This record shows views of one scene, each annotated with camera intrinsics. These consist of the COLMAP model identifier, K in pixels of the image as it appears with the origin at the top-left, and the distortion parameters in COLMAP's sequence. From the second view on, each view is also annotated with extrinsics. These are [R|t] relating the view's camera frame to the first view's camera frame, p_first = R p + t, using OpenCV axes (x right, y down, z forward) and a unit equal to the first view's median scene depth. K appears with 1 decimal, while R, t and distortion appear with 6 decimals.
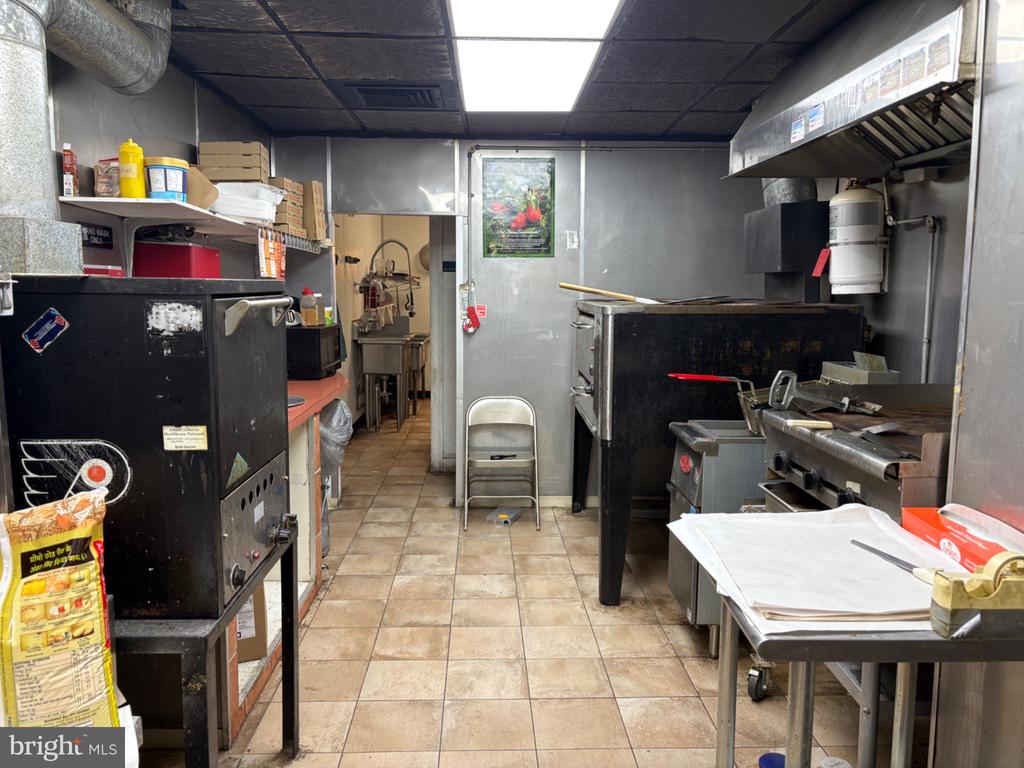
lens RADIAL K [[772.2, 0, 511.1], [0, 772.2, 385.7], [0, 0, 1]] dist [0.048437, -0.058670]
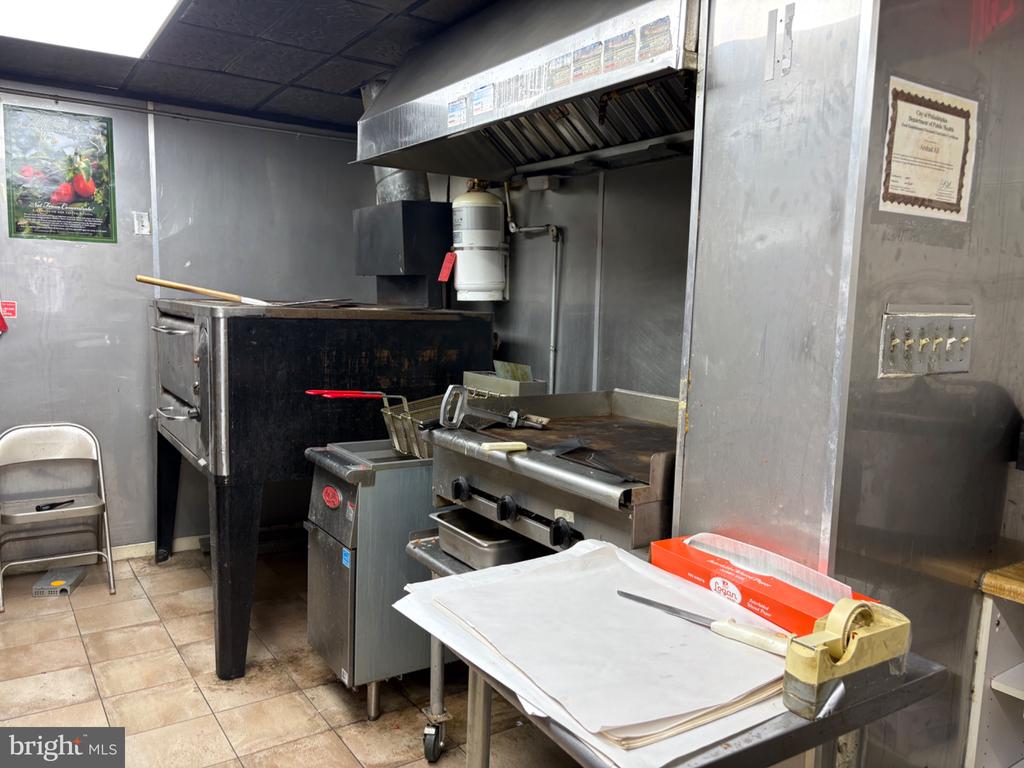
lens RADIAL K [[772.2, 0, 511.0], [0, 772.2, 392.0], [0, 0, 1]] dist [0.048437, -0.058670]
pose [[0.846121, -0.039563, 0.531521, -0.048142], [0.037488, 0.999189, 0.014697, -0.016755], [-0.531672, 0.007490, 0.846917, 0.167701]]
